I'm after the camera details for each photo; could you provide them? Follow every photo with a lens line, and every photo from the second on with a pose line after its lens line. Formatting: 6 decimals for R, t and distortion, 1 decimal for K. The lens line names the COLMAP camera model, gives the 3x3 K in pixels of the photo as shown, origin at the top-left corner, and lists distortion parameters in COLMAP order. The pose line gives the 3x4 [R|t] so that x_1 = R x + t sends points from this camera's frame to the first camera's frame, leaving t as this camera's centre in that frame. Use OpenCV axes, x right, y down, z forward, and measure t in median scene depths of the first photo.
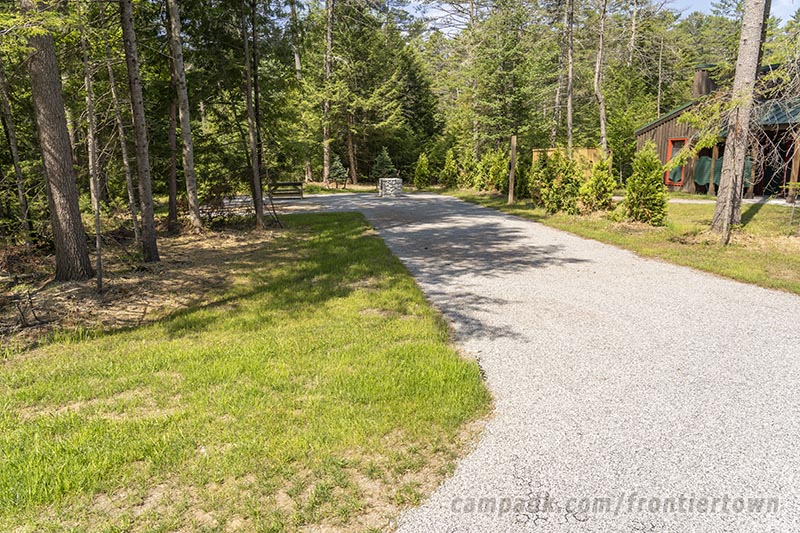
lens RADIAL K [[551.2, 0, 400.1], [0, 551.2, 265.5], [0, 0, 1]] dist [-0.026744, 0.013307]
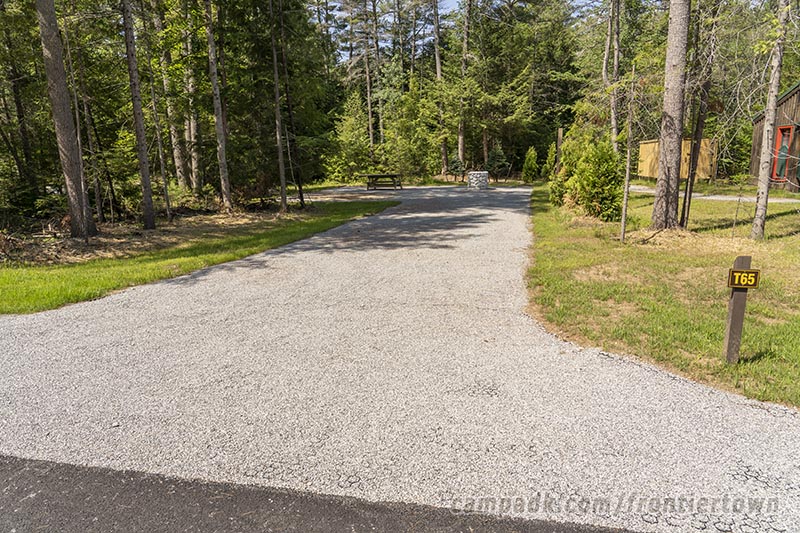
lens RADIAL K [[551.2, 0, 401.5], [0, 551.2, 268.3], [0, 0, 1]] dist [-0.026744, 0.013307]
pose [[0.917212, 0.074307, -0.391408, 0.213886], [-0.068615, 0.997235, 0.028531, 0.002644], [0.392446, 0.000688, 0.919775, -0.005074]]
